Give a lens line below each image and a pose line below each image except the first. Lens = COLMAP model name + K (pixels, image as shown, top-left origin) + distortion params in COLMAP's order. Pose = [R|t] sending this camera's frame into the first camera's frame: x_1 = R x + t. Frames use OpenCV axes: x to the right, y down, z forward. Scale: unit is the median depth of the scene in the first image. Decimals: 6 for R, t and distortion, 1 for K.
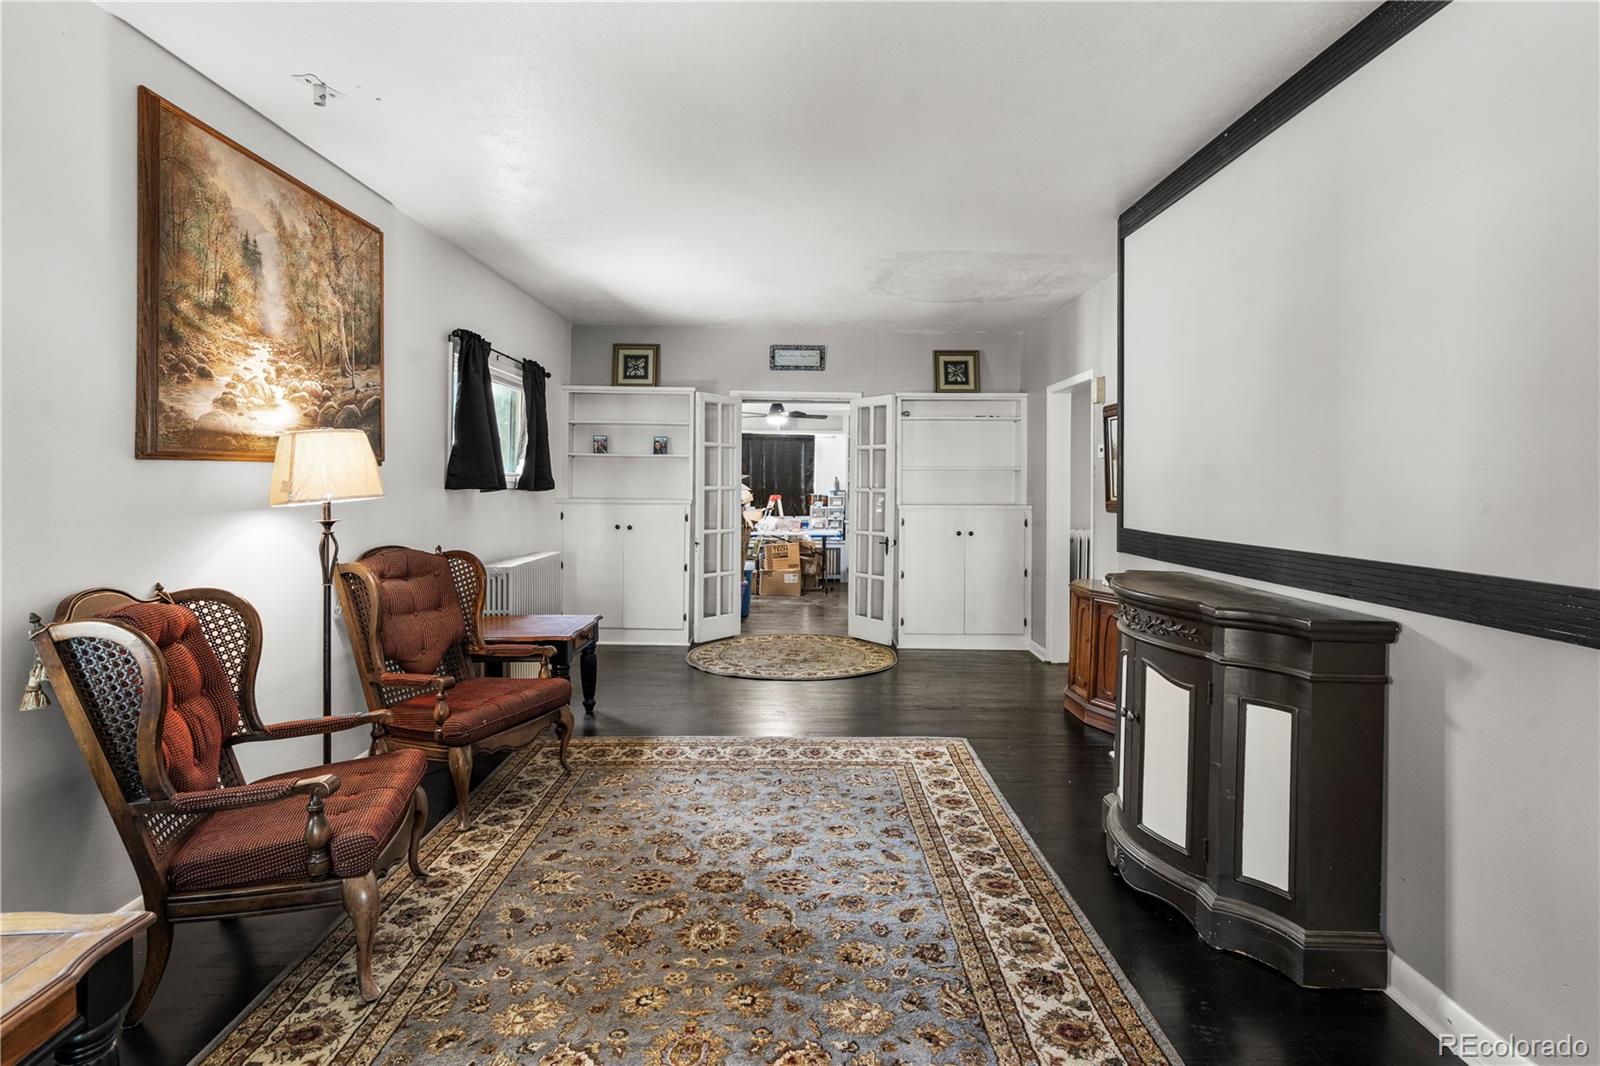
lens RADIAL K [[781.7, 0, 800.1], [0, 781.7, 529.3], [0, 0, 1]] dist [-0.001000, -0.001337]
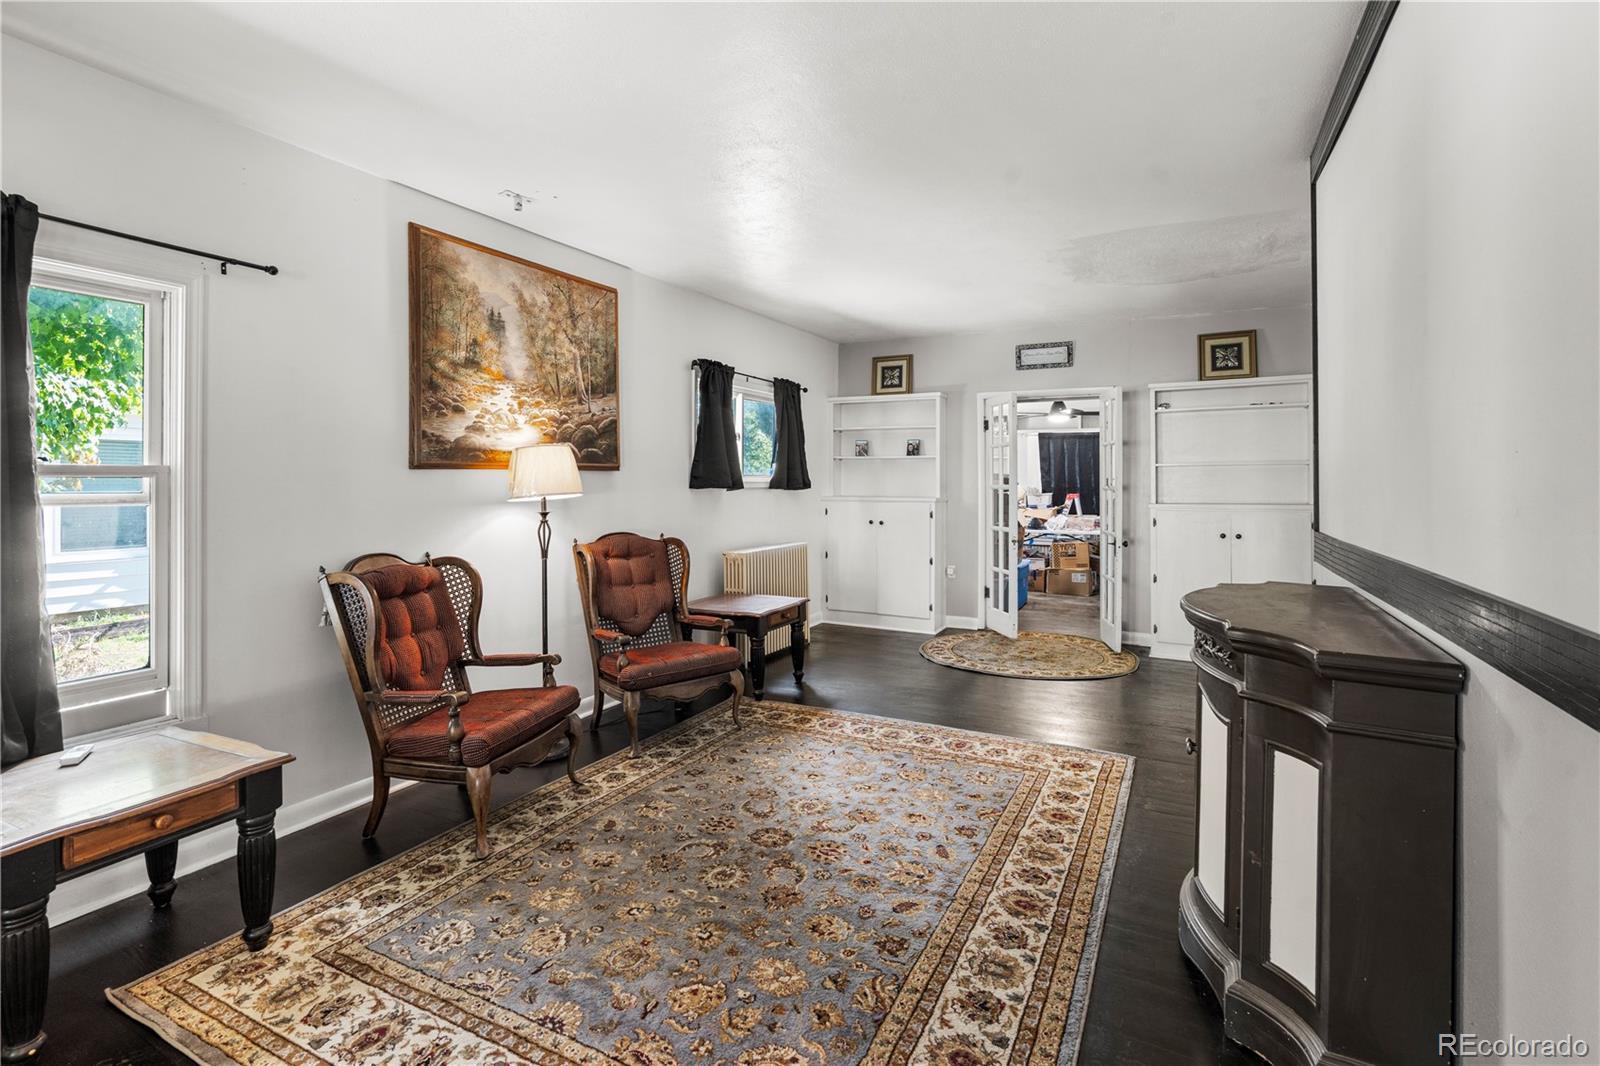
lens RADIAL K [[727.8, 0, 800.2], [0, 727.8, 524.0], [0, 0, 1]] dist [-0.011372, 0.000850]
pose [[0.885666, 0.018370, -0.463960, 0.372931], [-0.019587, 0.999806, 0.002195, -0.001065], [0.463910, 0.007144, 0.885854, 0.085897]]
